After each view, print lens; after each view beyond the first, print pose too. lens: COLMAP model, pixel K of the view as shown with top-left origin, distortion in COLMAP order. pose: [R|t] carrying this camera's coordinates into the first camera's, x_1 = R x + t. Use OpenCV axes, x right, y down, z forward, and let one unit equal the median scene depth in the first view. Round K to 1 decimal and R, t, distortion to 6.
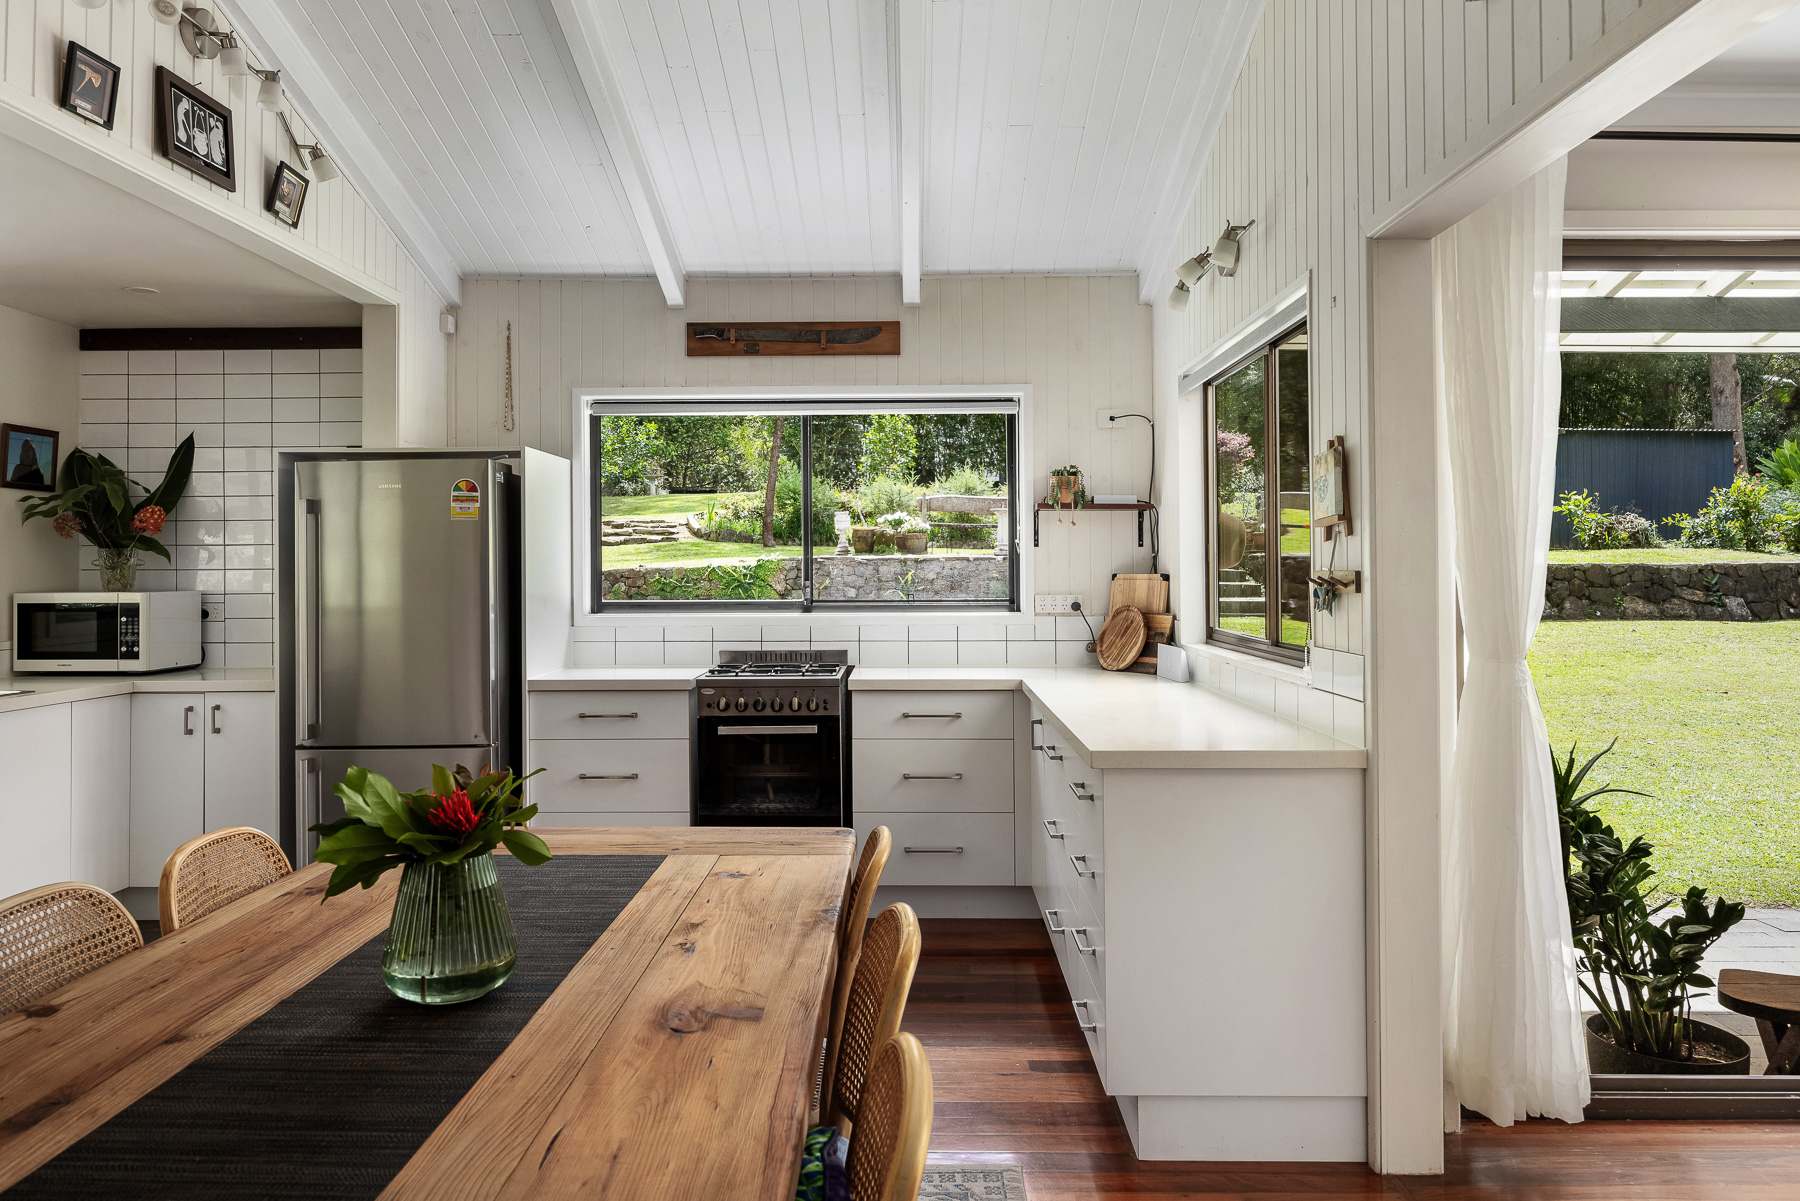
lens RADIAL K [[1233.7, 0, 897.8], [0, 1233.7, 588.2], [0, 0, 1]] dist [0.006228, -0.000982]
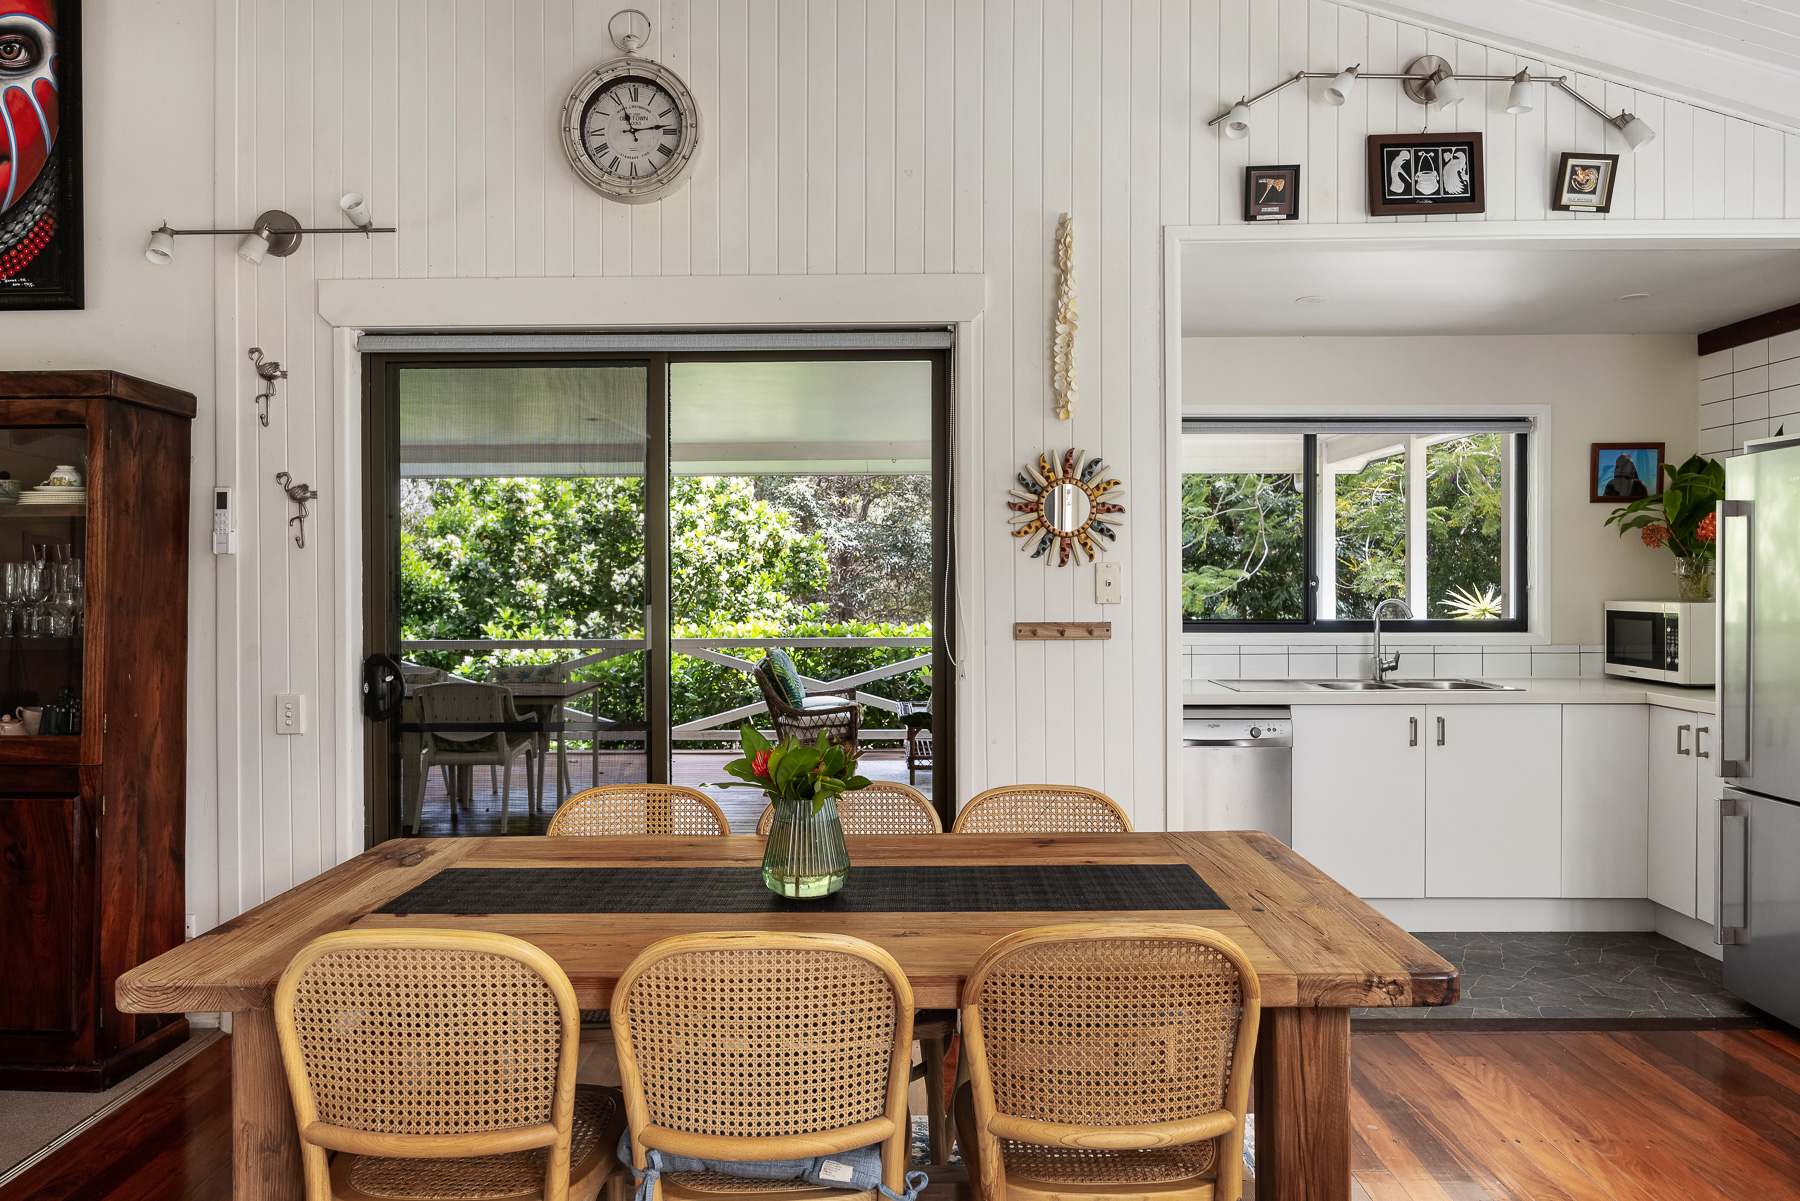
lens RADIAL K [[1233.7, 0, 903.7], [0, 1233.7, 583.0], [0, 0, 1]] dist [0.006228, -0.000982]
pose [[-0.006936, 0.010307, -0.999923, 0.393208], [-0.007885, 0.999915, 0.010361, -0.019103], [0.999945, 0.007957, -0.006854, 0.437584]]
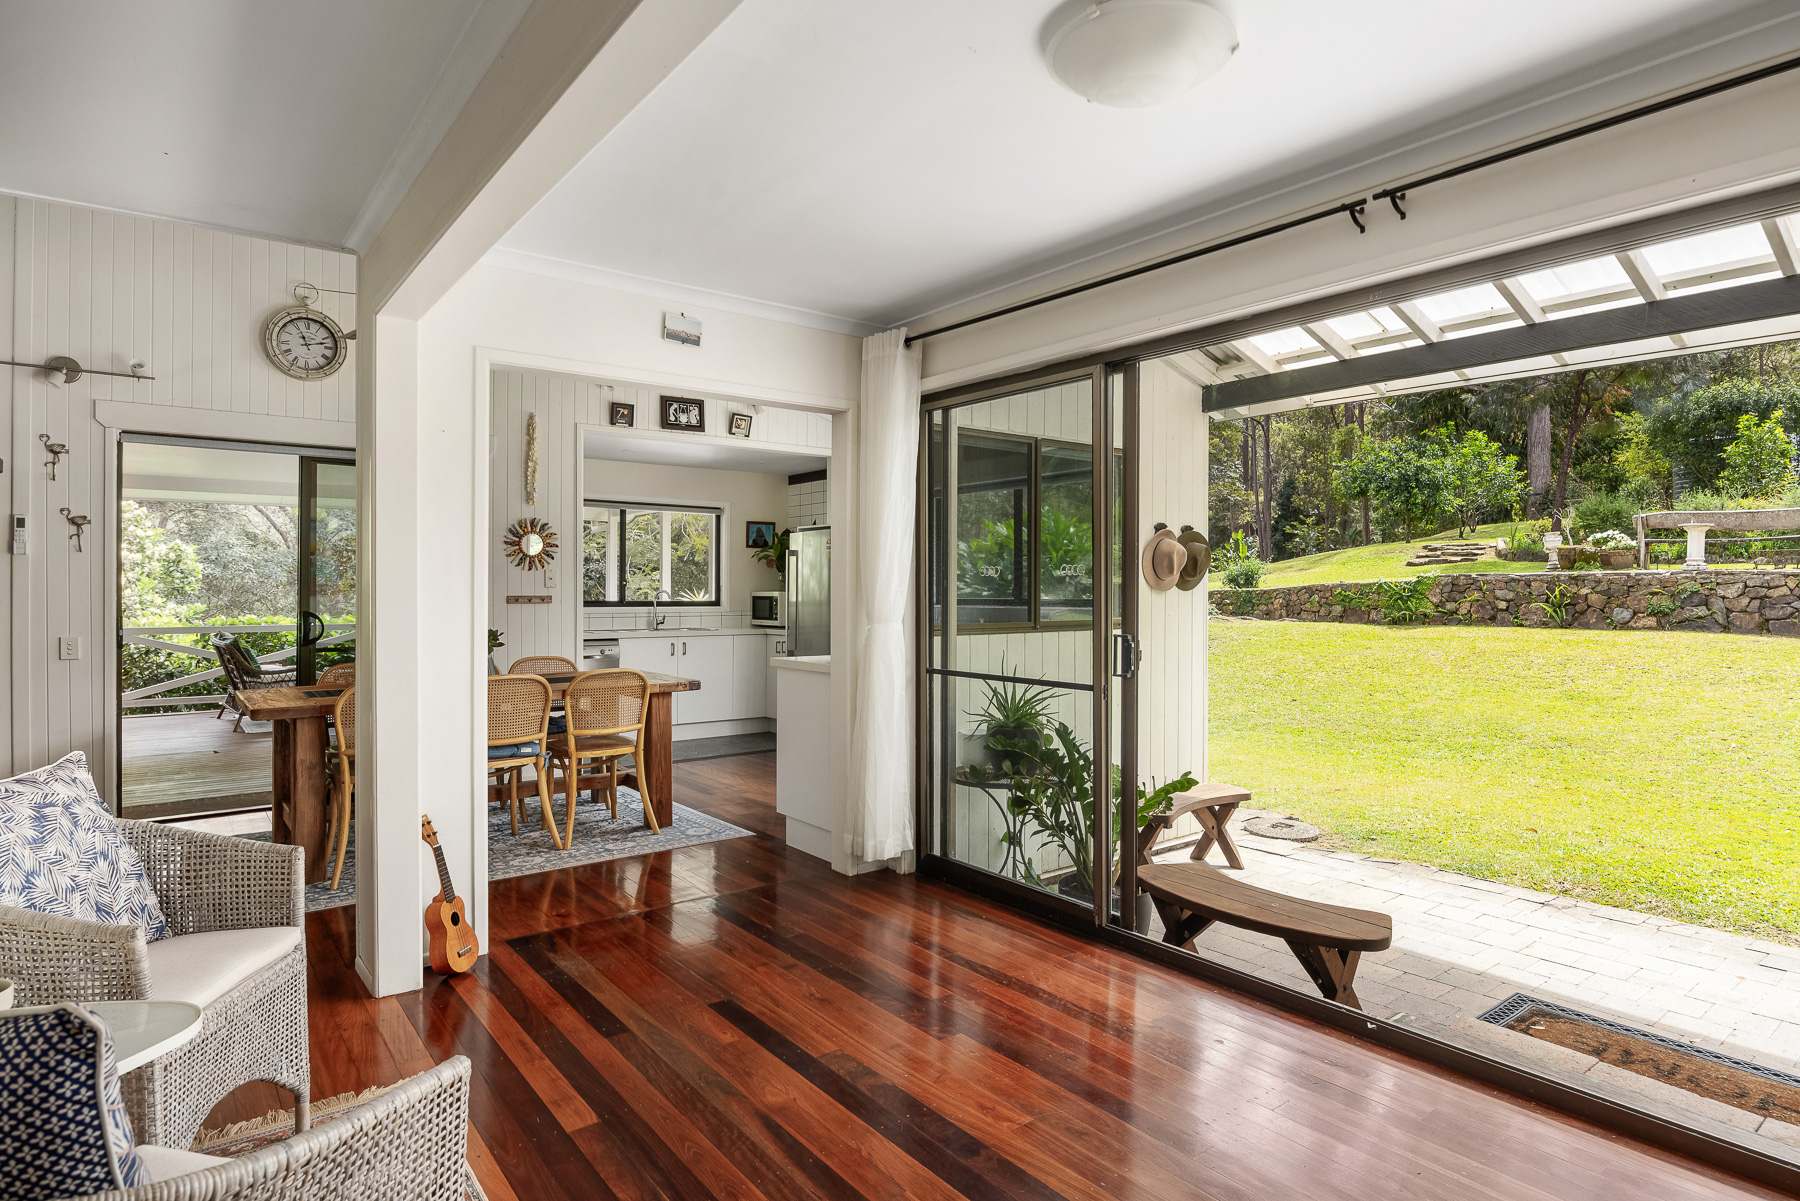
lens RADIAL K [[1017.7, 0, 927.1], [0, 1017.7, 584.4], [0, 0, 1]] dist [-0.023250, -0.000219]
pose [[0.612582, 0.000245, -0.790407, 1.137295], [-0.014551, 0.999834, -0.010967, 0.006689], [0.790273, 0.018220, 0.612484, 0.073905]]
